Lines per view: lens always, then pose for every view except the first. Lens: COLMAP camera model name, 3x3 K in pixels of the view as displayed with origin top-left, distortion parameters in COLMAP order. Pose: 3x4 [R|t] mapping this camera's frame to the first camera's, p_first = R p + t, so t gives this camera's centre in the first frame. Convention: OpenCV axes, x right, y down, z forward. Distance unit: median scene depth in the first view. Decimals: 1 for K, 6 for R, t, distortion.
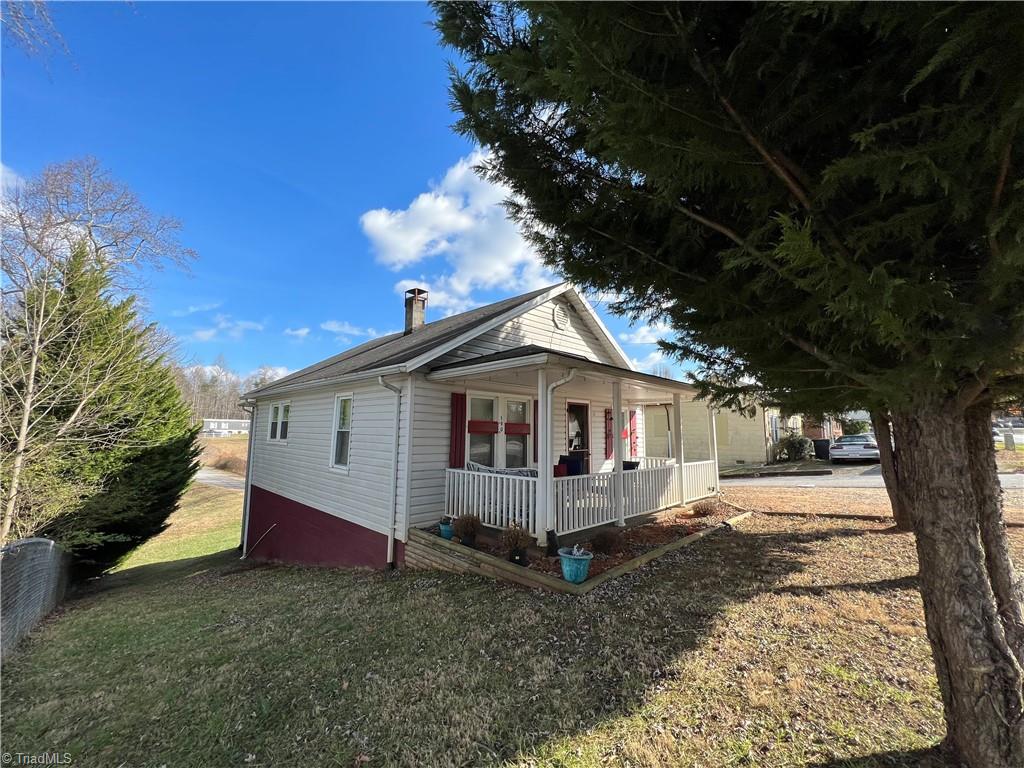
lens RADIAL K [[411.1, 0, 516.0], [0, 411.1, 381.2], [0, 0, 1]] dist [-0.001940, 0.000441]
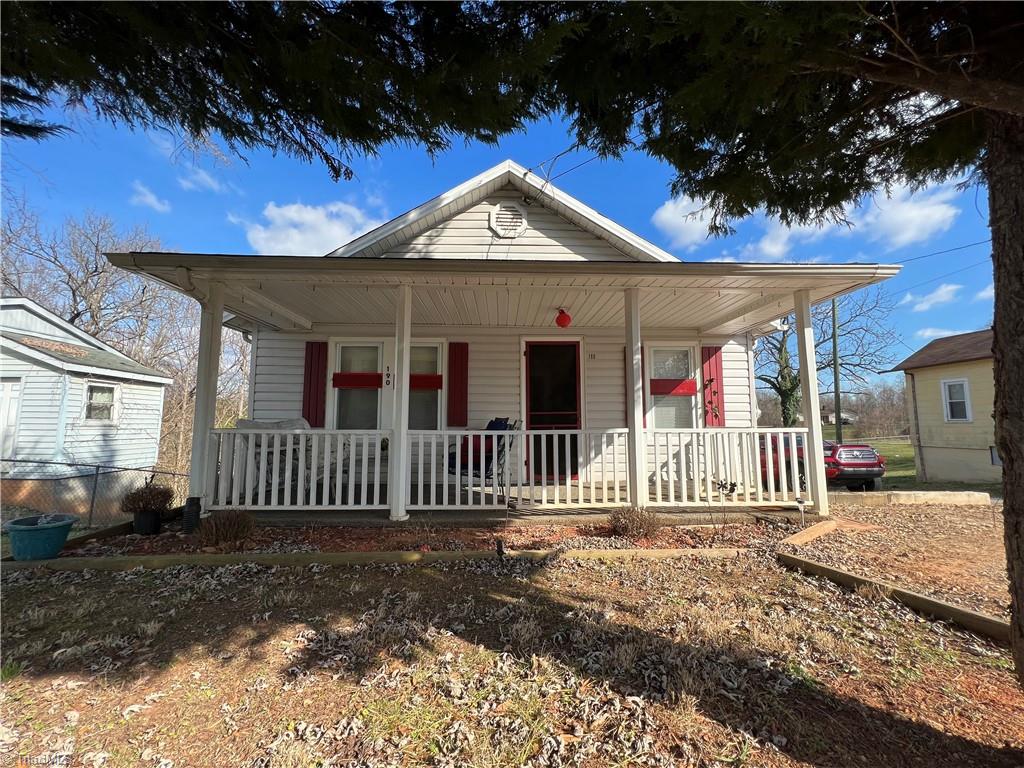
lens RADIAL K [[411.1, 0, 509.4], [0, 411.1, 384.8], [0, 0, 1]] dist [-0.001940, 0.000441]
pose [[0.726348, -0.082462, -0.682362, 0.574012], [0.095543, 0.995252, -0.018572, 0.135395], [0.680654, -0.051705, 0.730778, 0.497320]]
